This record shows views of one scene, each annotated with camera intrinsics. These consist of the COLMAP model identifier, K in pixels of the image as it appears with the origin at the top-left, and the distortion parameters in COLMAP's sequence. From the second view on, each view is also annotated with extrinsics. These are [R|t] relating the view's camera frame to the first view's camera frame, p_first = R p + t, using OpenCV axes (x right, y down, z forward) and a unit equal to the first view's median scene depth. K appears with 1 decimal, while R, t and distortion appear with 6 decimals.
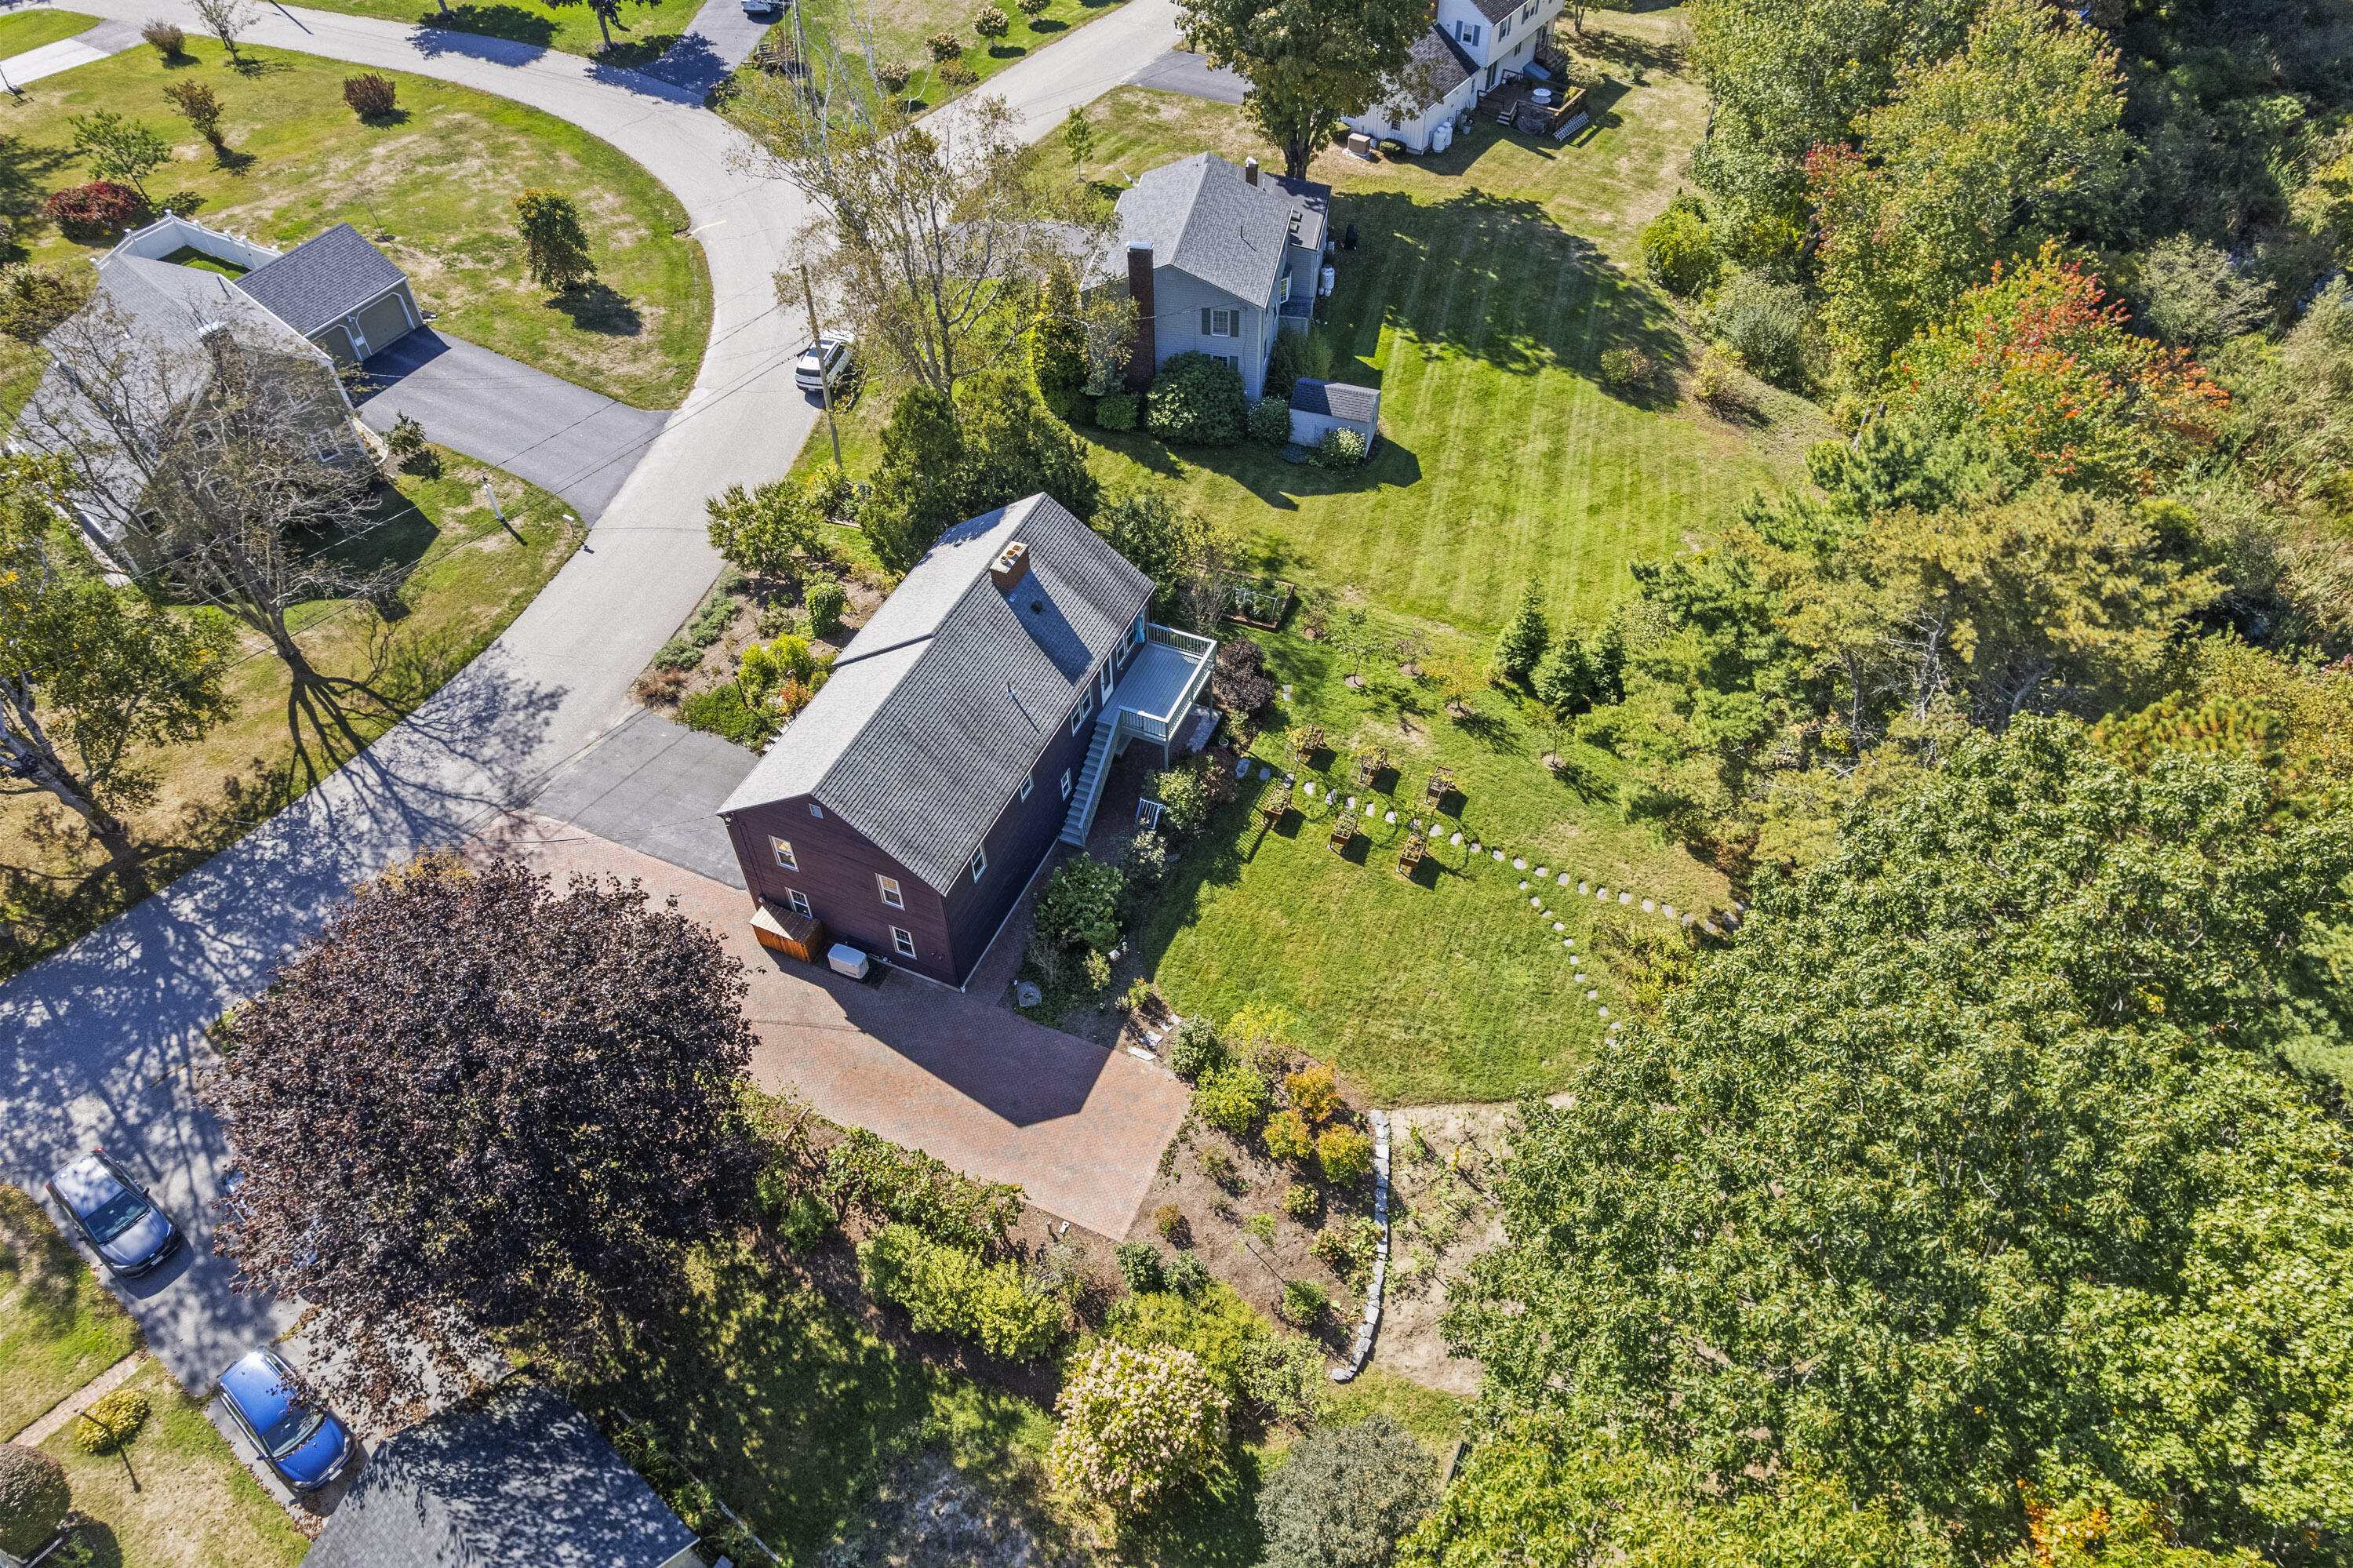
lens RADIAL K [[1507.2, 0, 1176.5], [0, 1507.2, 784.0], [0, 0, 1]] dist [-0.091711, 0.051390]
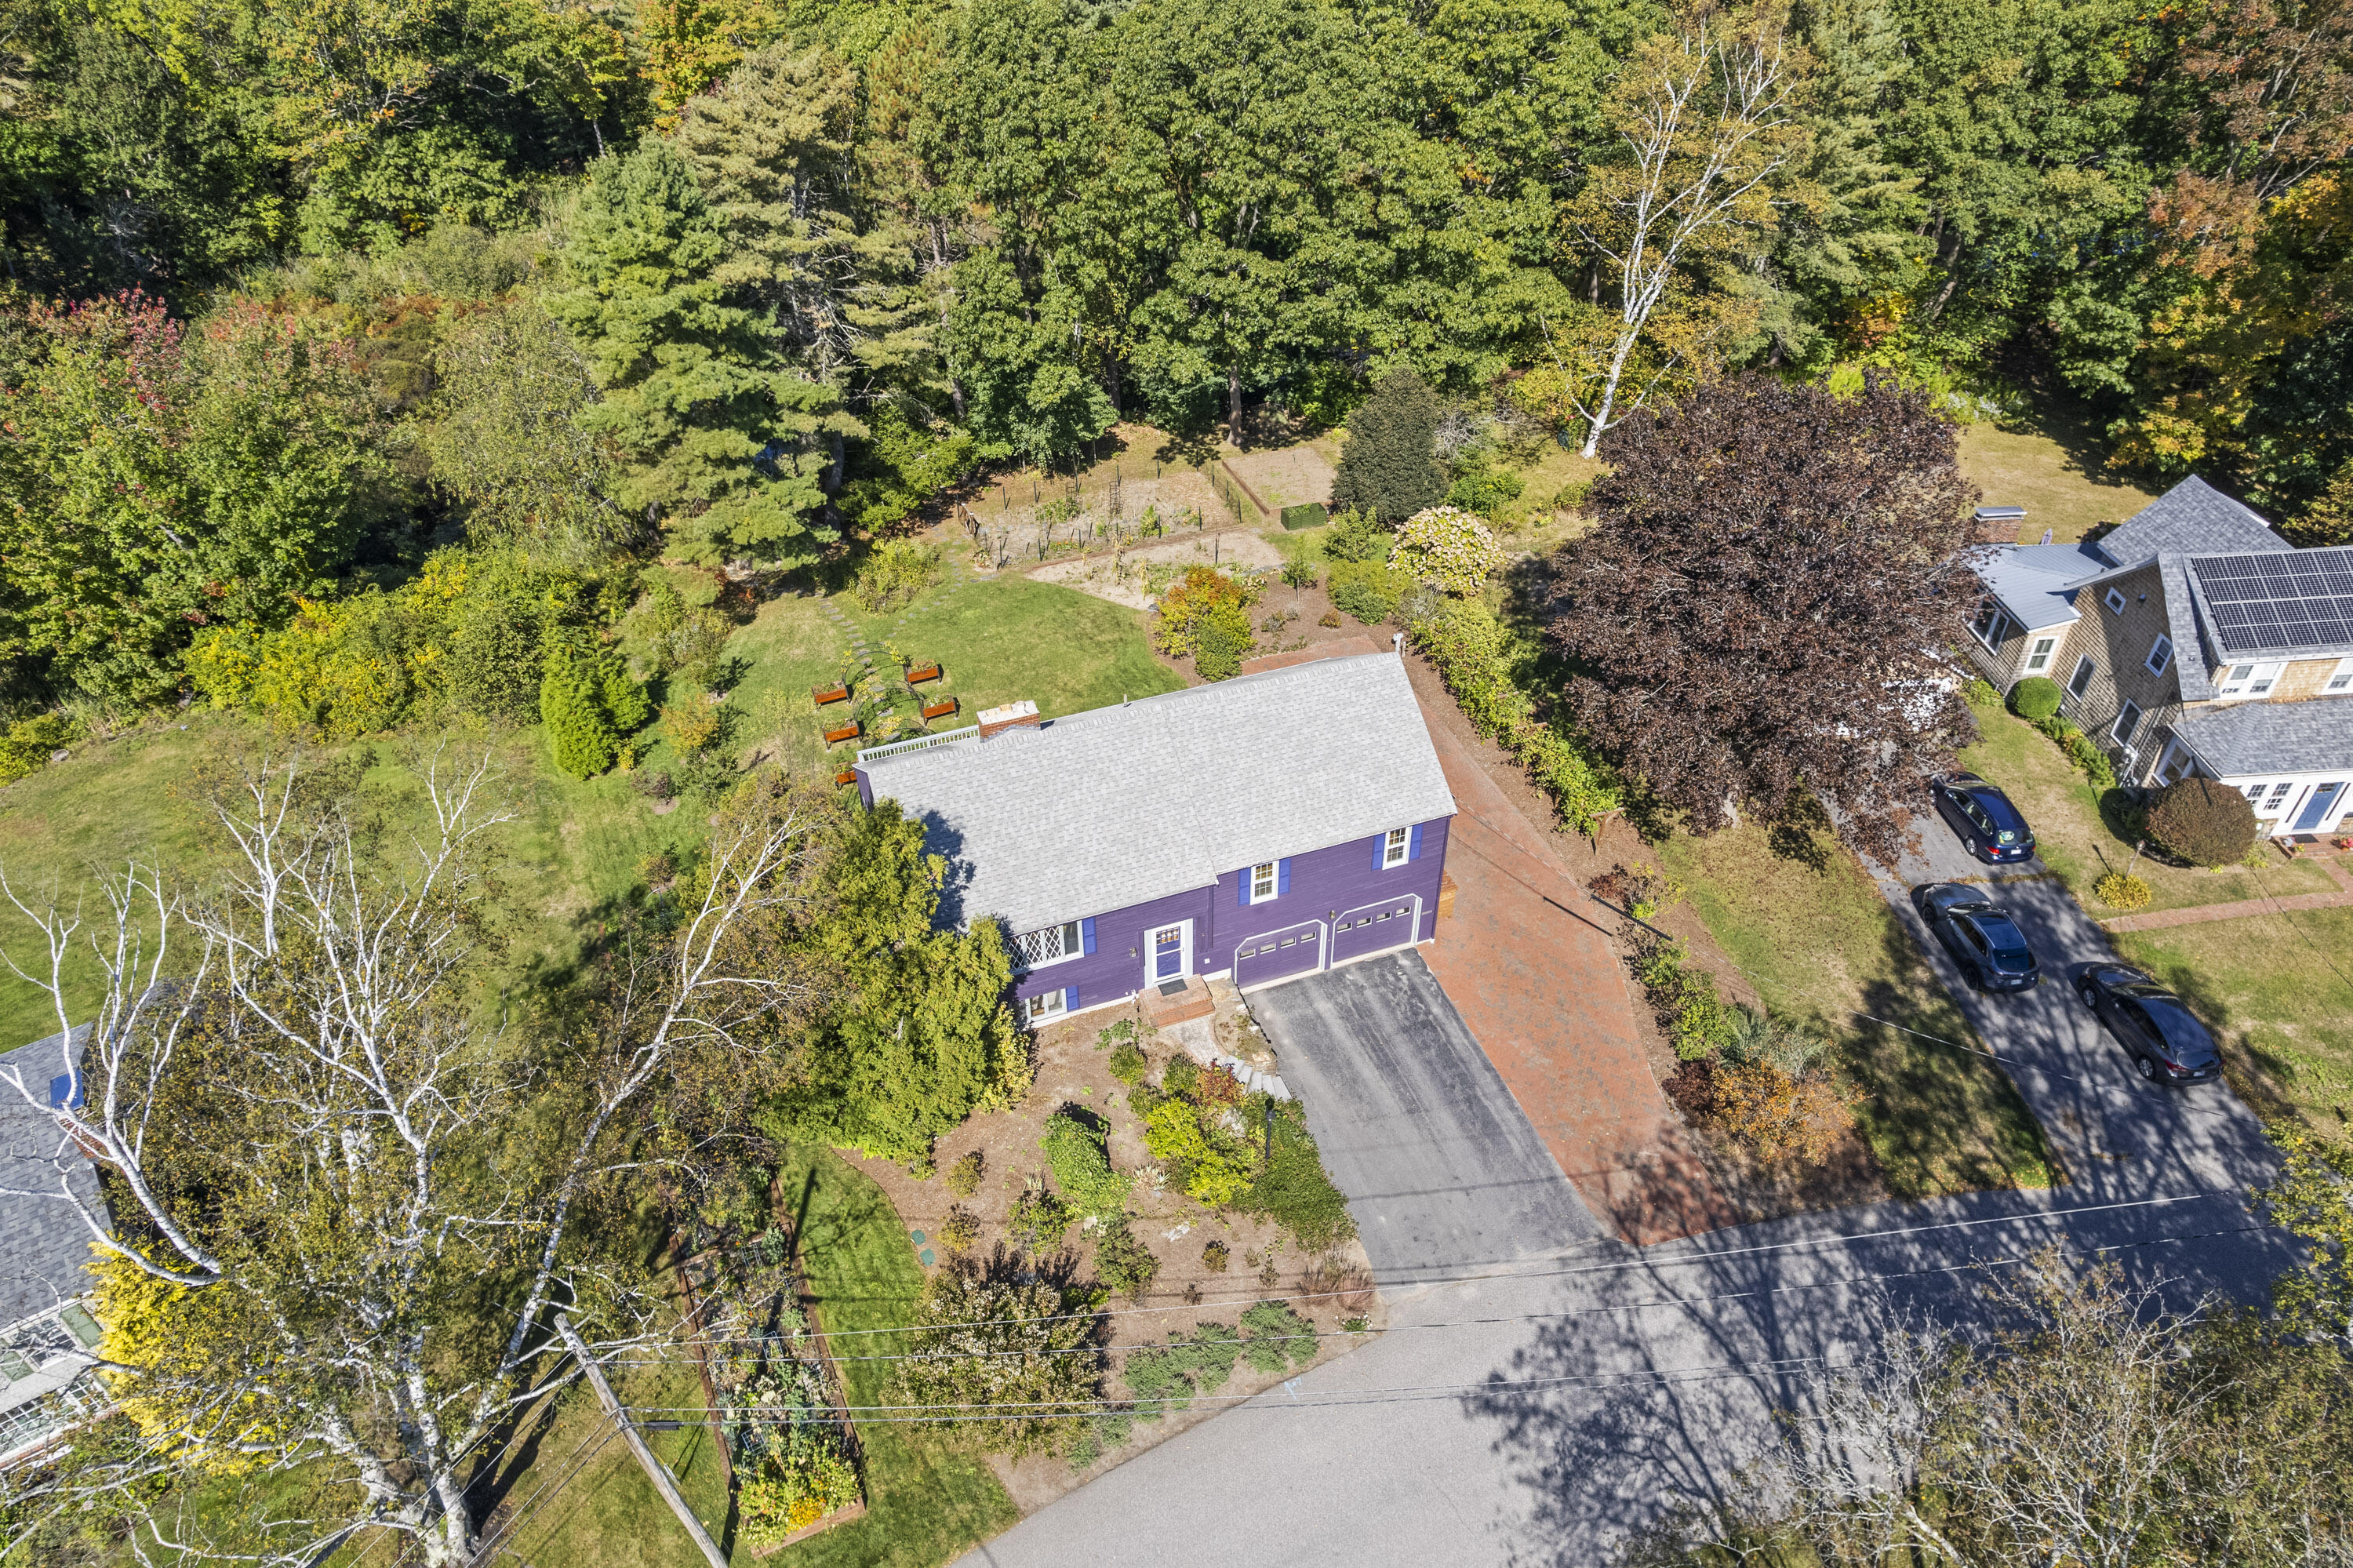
lens RADIAL K [[1507.2, 0, 1176.5], [0, 1507.2, 784.0], [0, 0, 1]] dist [-0.091711, 0.051390]
pose [[-0.692090, -0.429967, 0.579776, -0.625100], [0.538342, 0.227591, 0.811413, -0.716753], [-0.480832, 0.873688, 0.073956, 0.884335]]
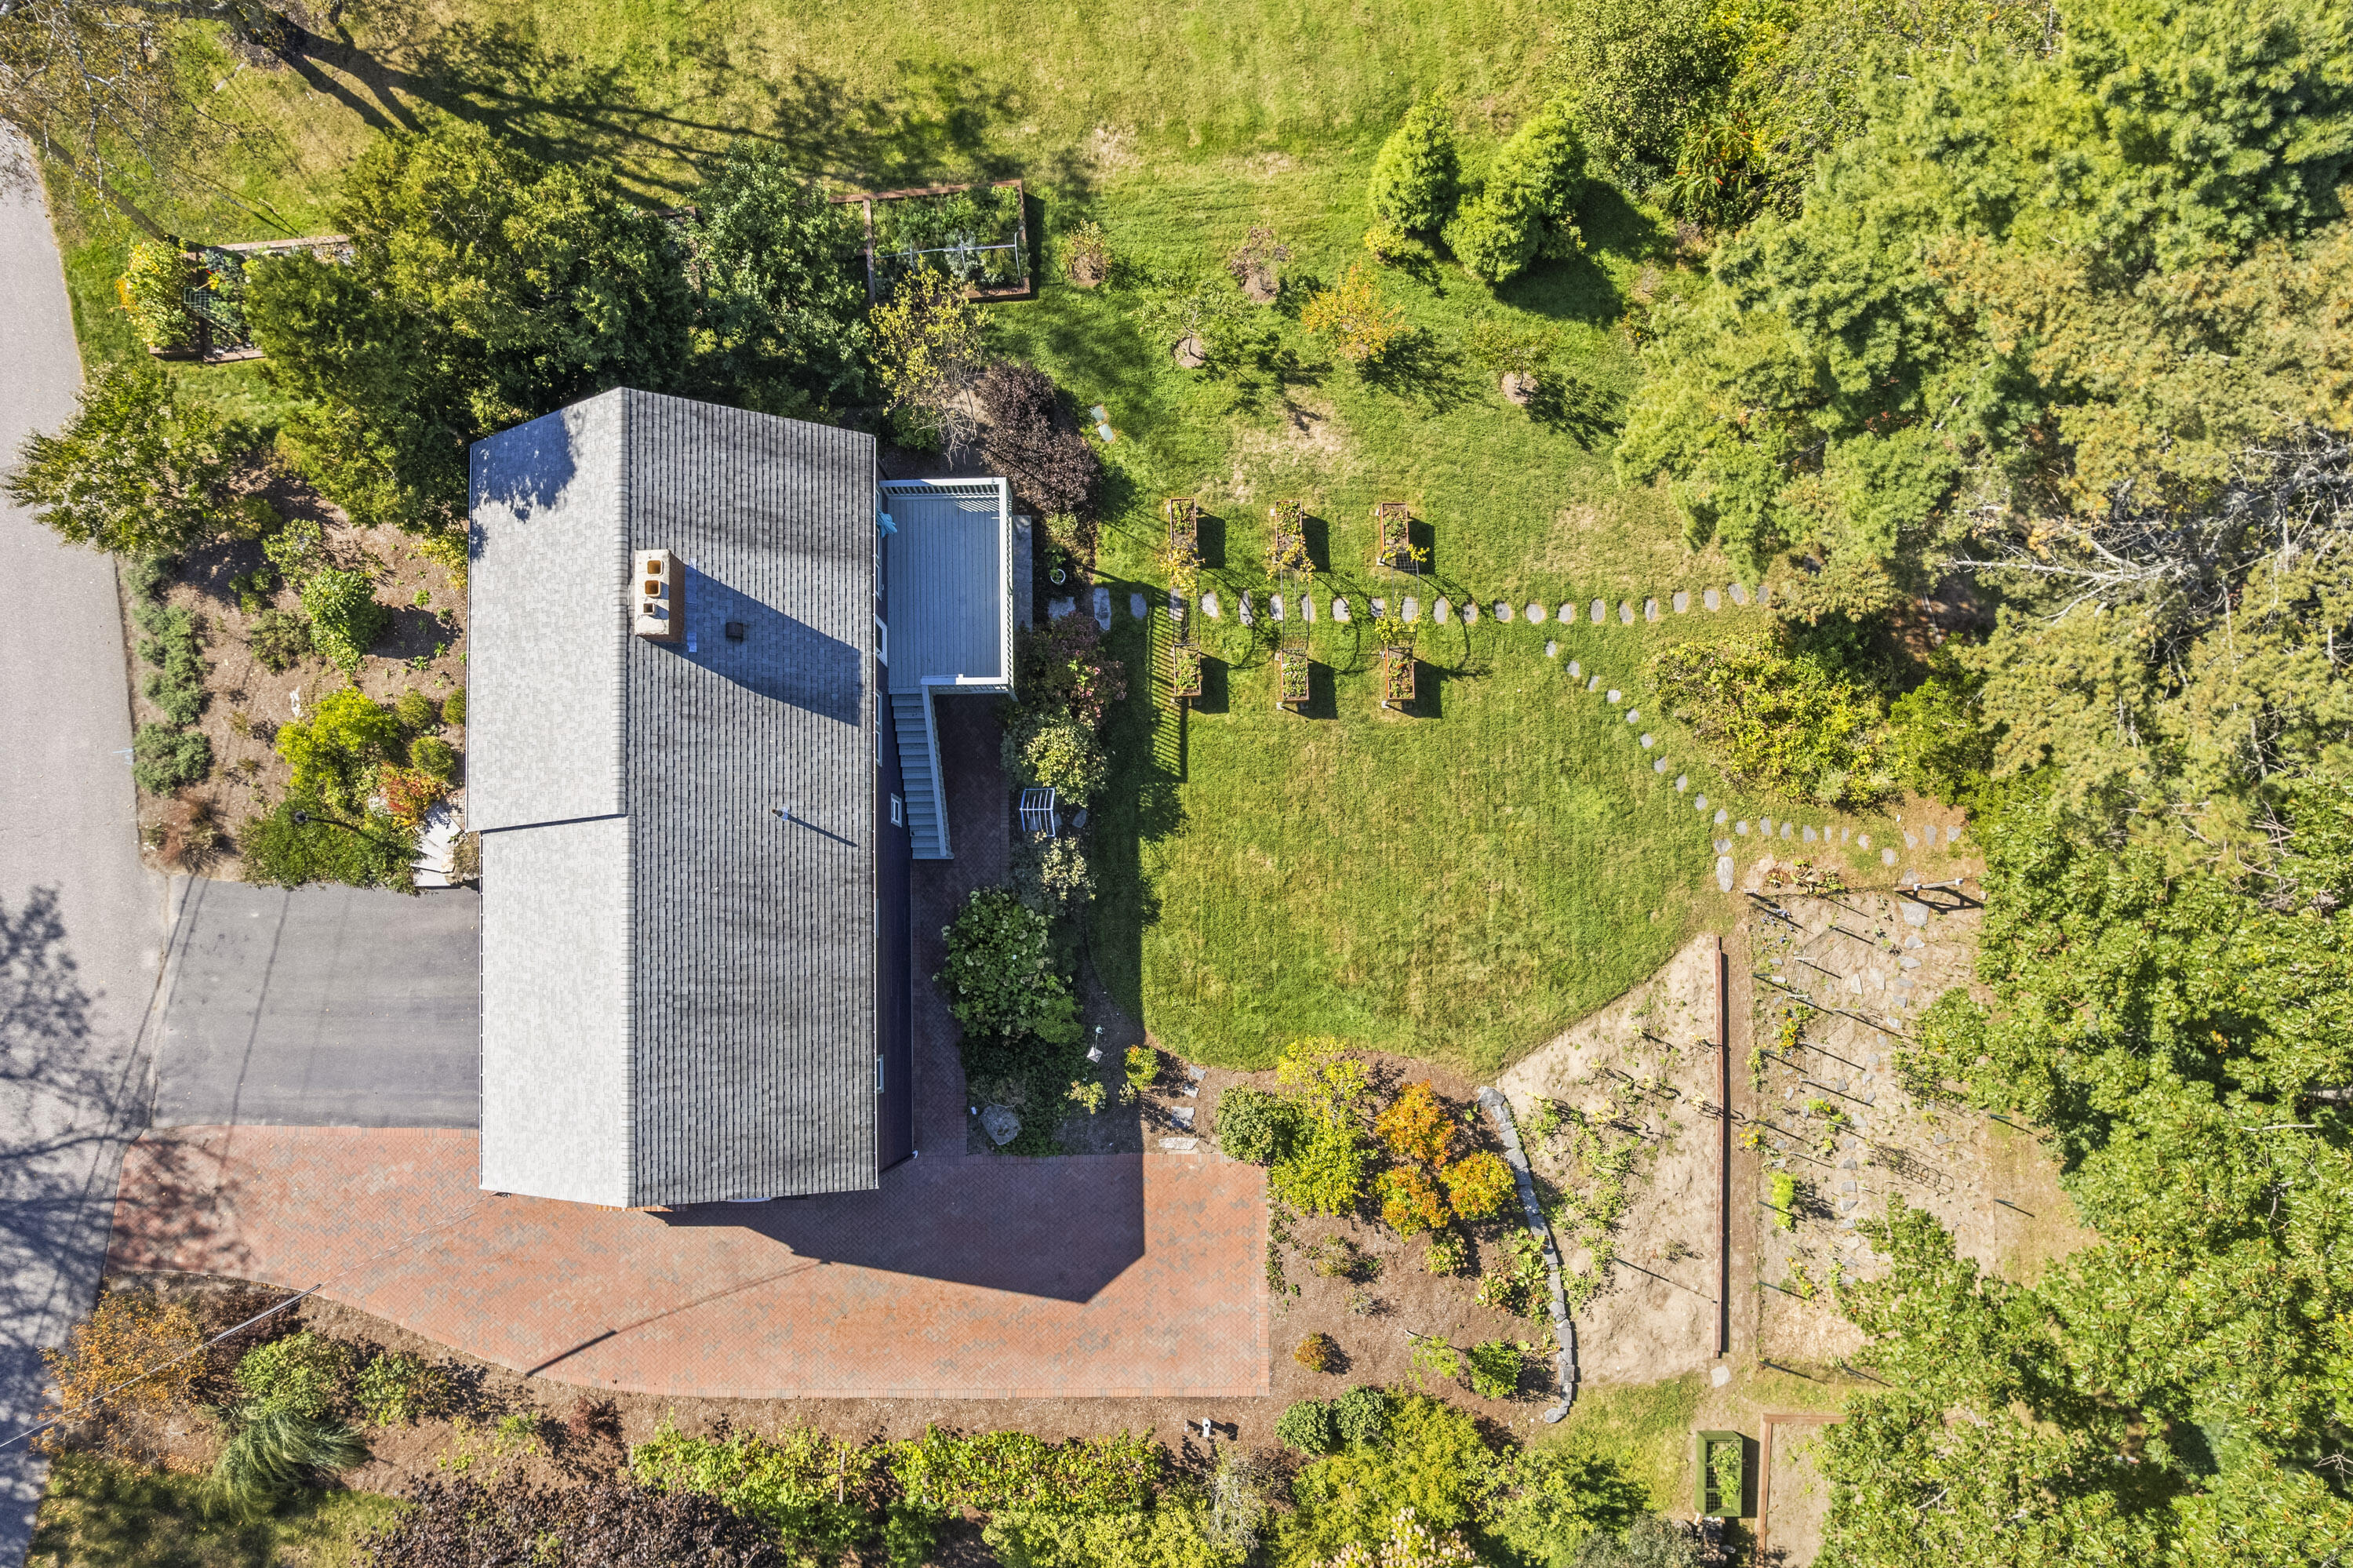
lens RADIAL K [[1529.4, 0, 1132.7], [0, 1529.4, 780.4], [0, 0, 1]] dist [-0.076707, 0.054310]
pose [[0.914006, -0.405059, 0.022806, 0.010363], [0.296370, 0.705027, 0.644284, -0.402690], [-0.277052, -0.582120, 0.764446, 0.467907]]
